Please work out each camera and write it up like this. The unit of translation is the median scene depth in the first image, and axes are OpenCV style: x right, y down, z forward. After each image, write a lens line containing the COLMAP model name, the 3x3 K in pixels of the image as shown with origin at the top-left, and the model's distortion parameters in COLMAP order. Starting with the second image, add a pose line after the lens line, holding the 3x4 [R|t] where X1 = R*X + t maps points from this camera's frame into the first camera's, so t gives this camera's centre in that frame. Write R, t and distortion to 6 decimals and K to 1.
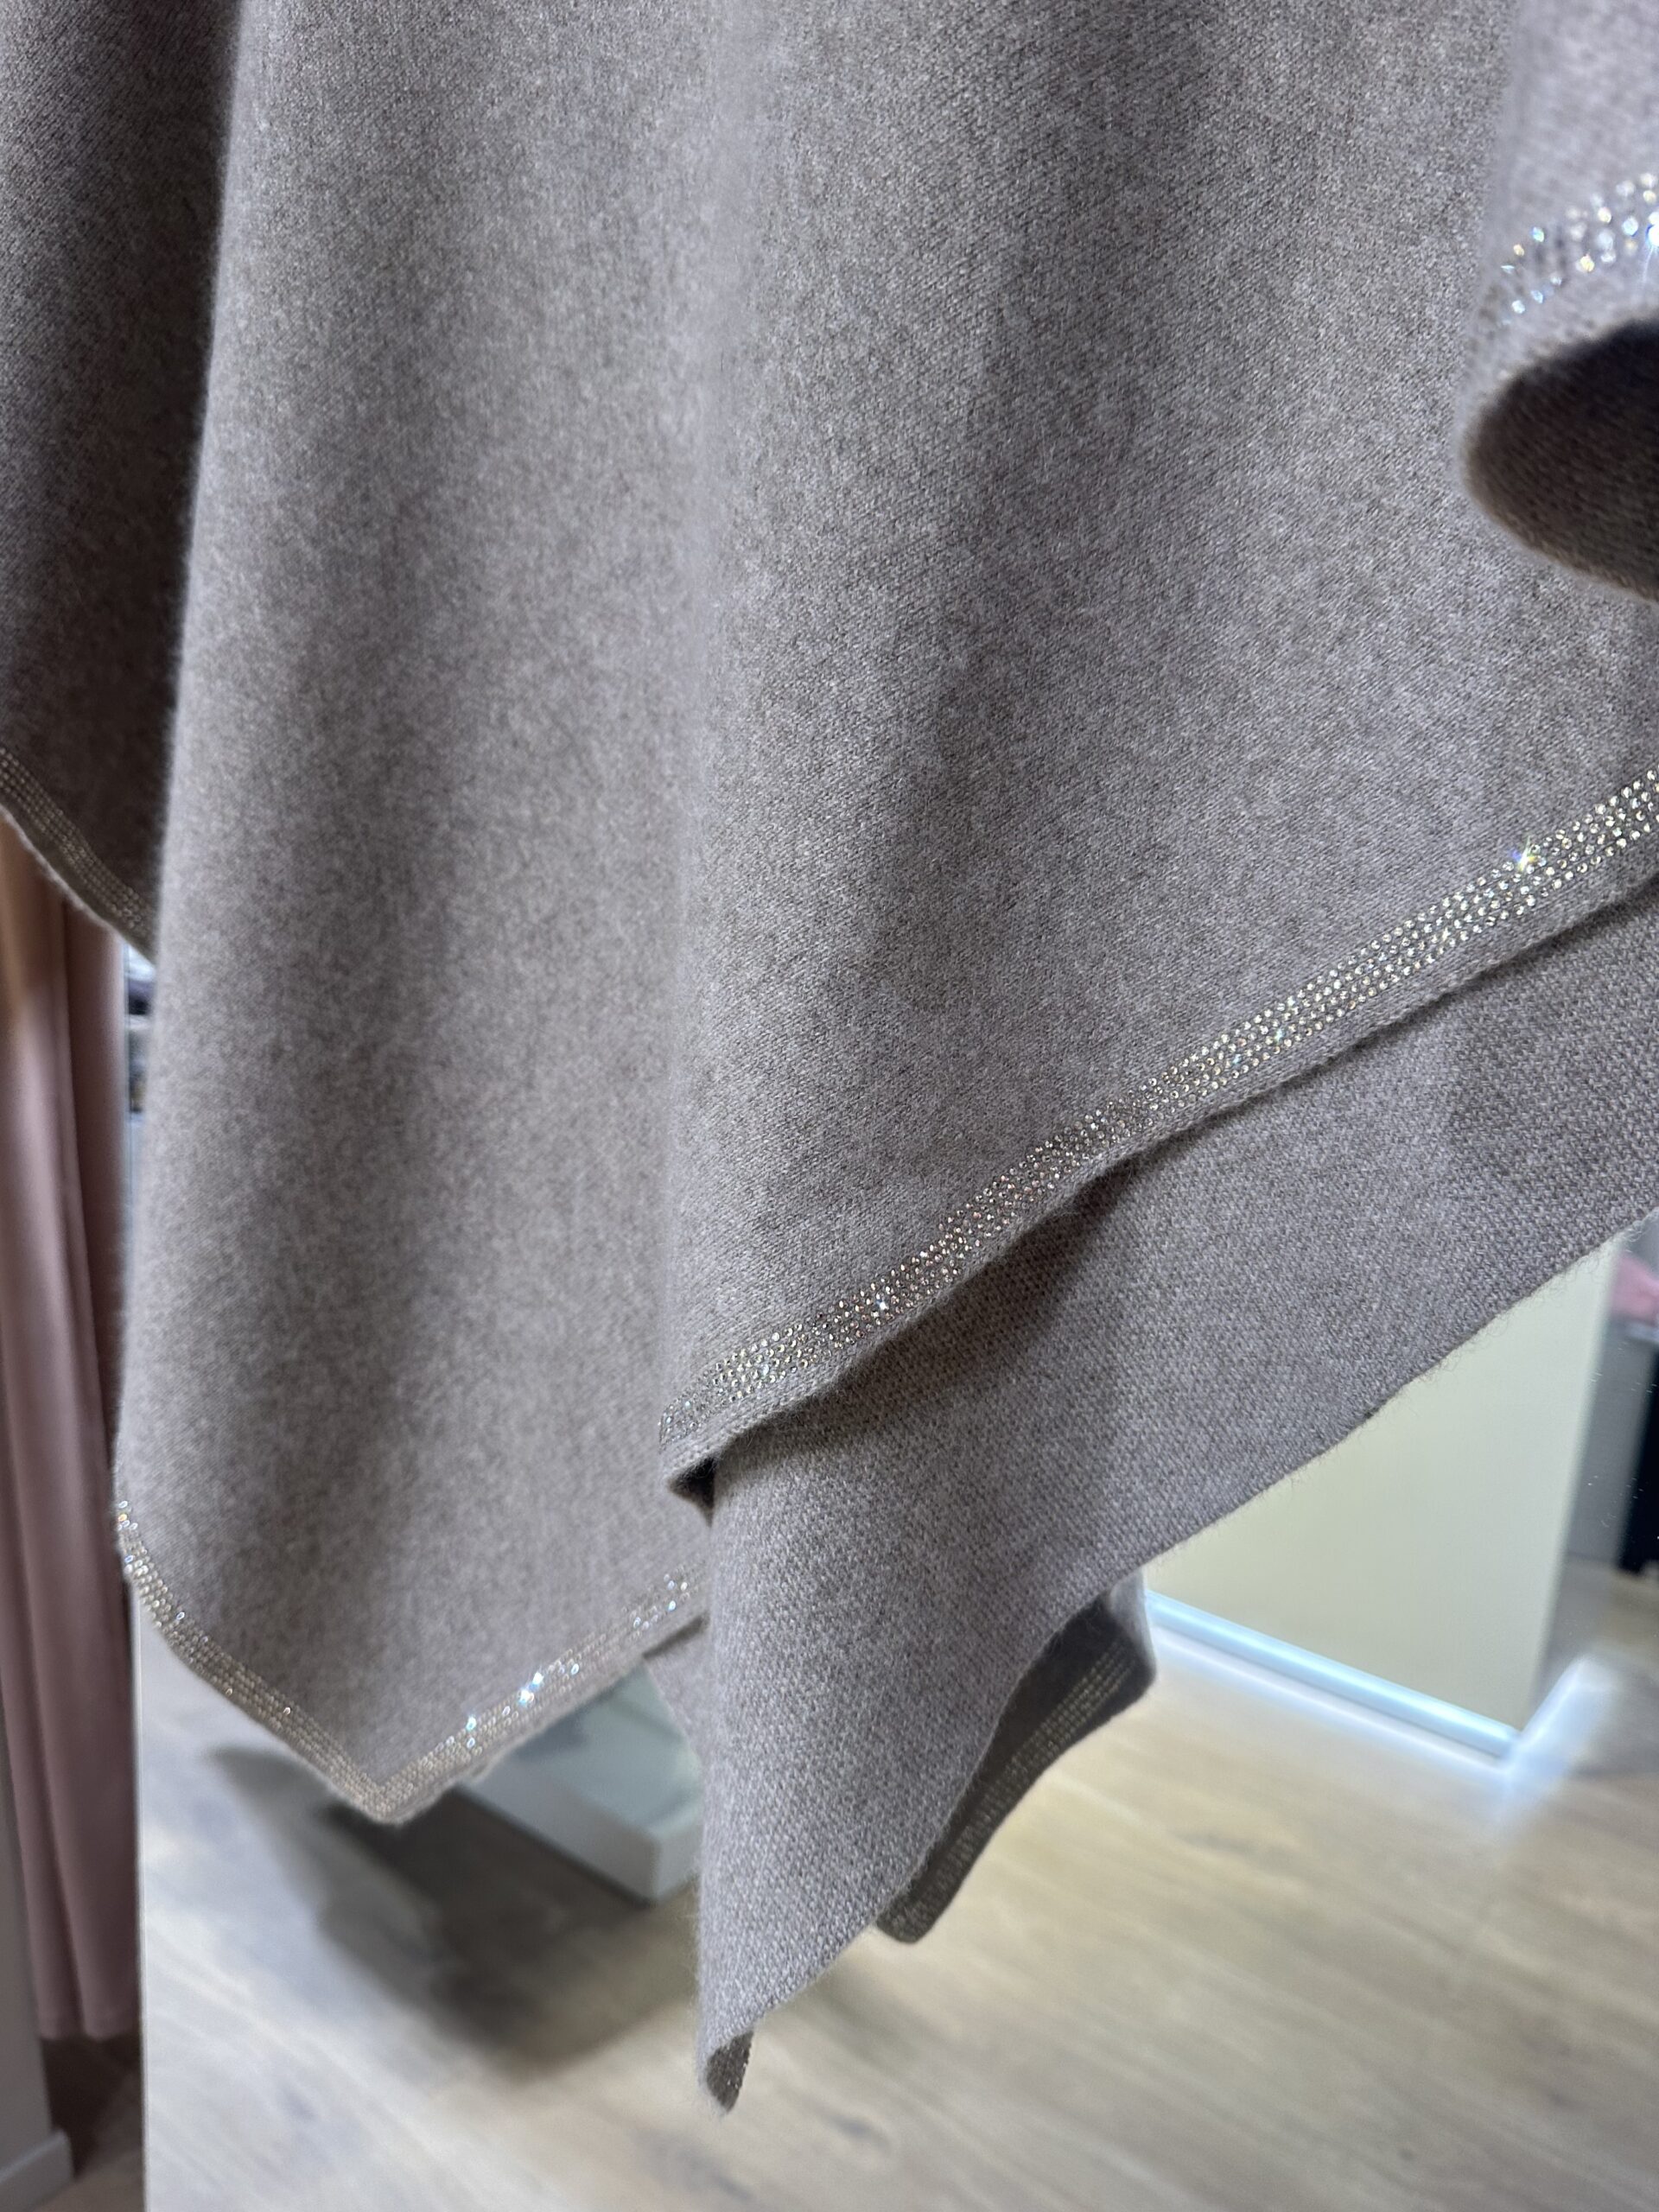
lens RADIAL K [[1525.1, 0, 823.6], [0, 1525.1, 1104.7], [0, 0, 1]] dist [0.102040, -0.148770]
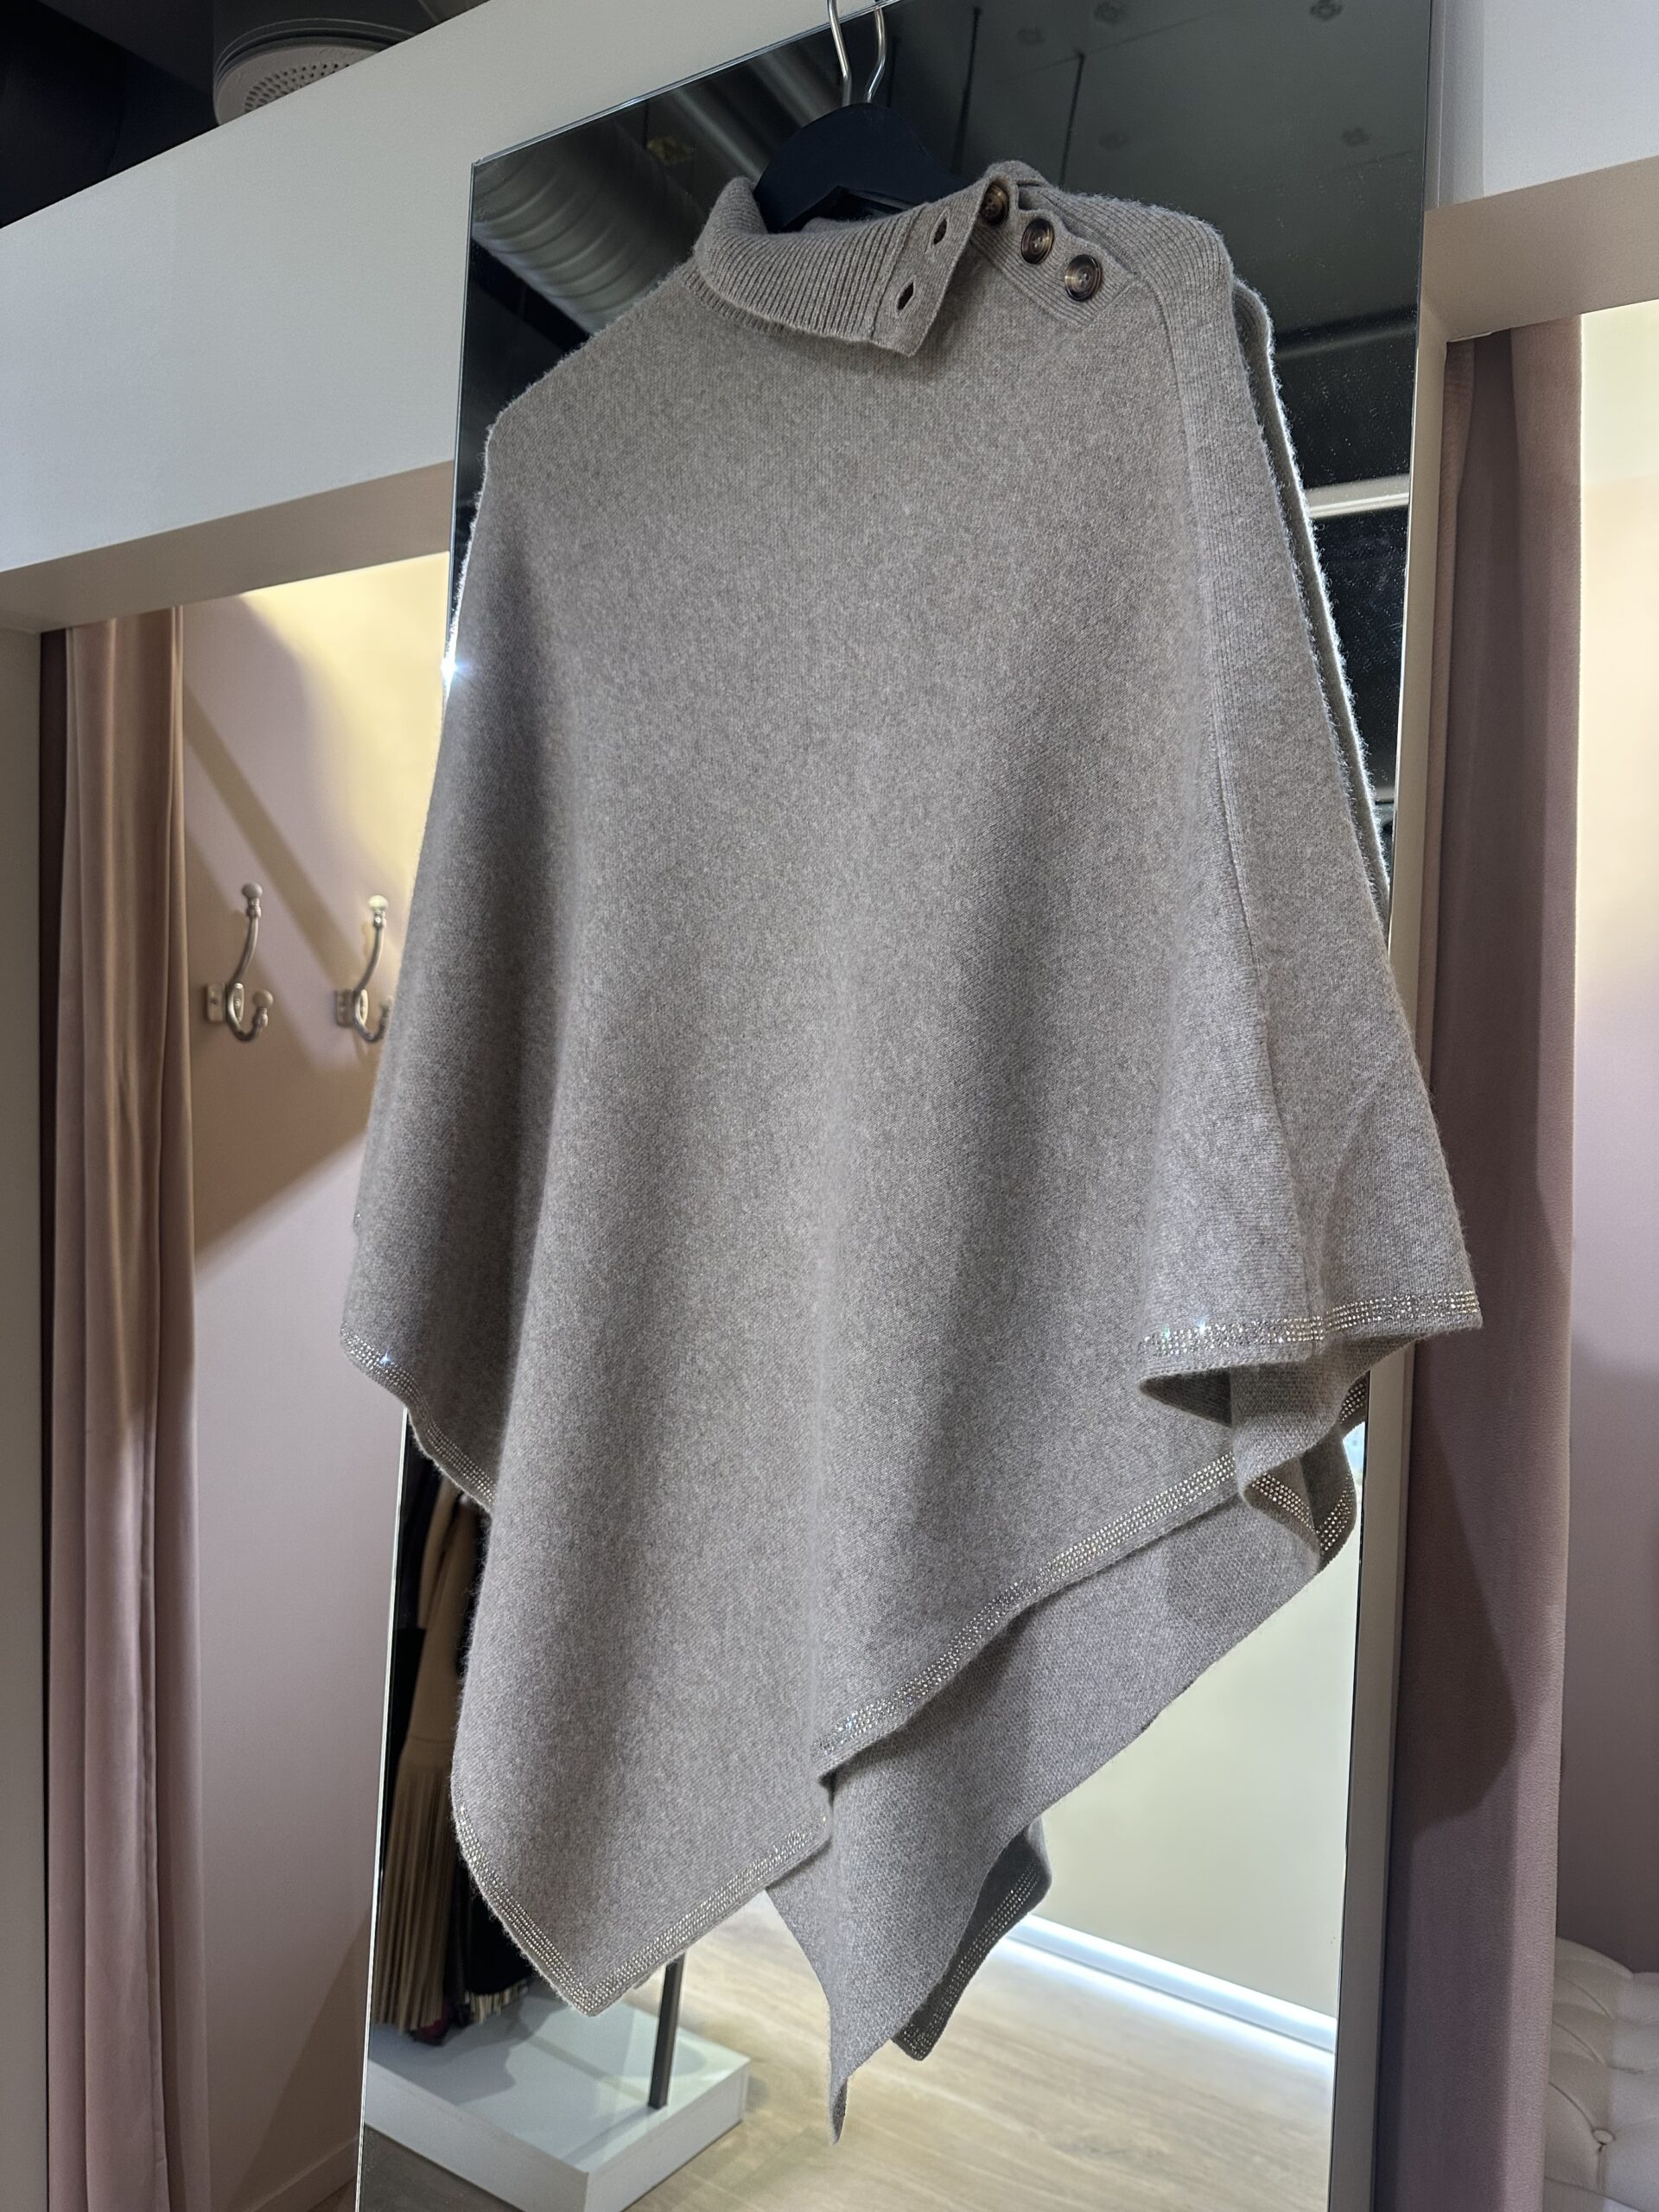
lens RADIAL K [[1525.1, 0, 823.6], [0, 1525.1, 1104.7], [0, 0, 1]] dist [0.102040, -0.148770]
pose [[0.994755, -0.002982, 0.102243, -0.292308], [0.022630, 0.981220, -0.191560, -0.234158], [-0.099752, 0.192869, 0.976141, -1.153349]]
